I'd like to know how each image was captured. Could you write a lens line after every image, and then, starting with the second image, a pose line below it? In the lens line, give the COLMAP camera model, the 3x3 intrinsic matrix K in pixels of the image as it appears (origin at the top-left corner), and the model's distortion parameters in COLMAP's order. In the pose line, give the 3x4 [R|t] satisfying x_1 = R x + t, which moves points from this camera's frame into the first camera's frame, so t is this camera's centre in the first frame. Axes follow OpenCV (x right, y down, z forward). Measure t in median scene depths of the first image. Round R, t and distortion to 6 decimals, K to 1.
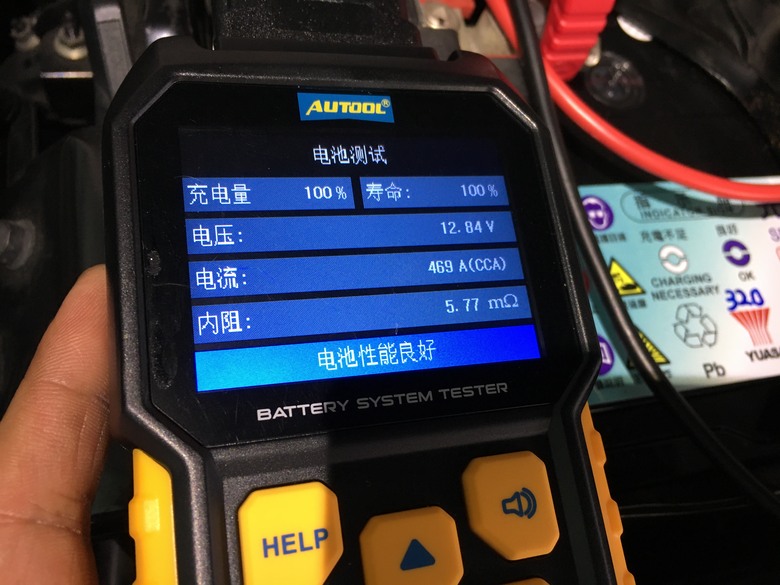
lens RADIAL K [[680.0, 0, 390.0], [0, 680.0, 292.5], [0, 0, 1]] dist [0.046047, -0.109963]
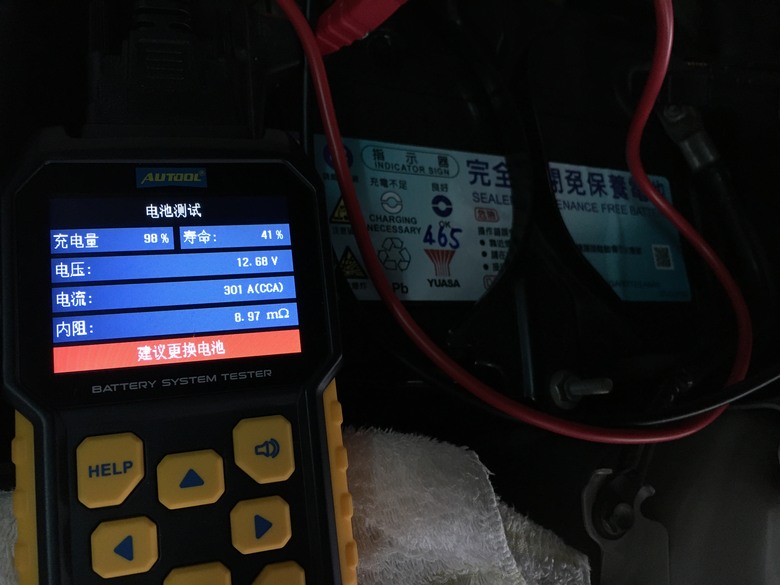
lens RADIAL K [[680.0, 0, 390.0], [0, 680.0, 292.5], [0, 0, 1]] dist [0.046047, -0.109963]
pose [[0.999806, 0.019170, 0.004561, 0.433844], [-0.019402, 0.998128, 0.058002, -0.132868], [-0.003441, -0.058079, 0.998306, -0.501309]]
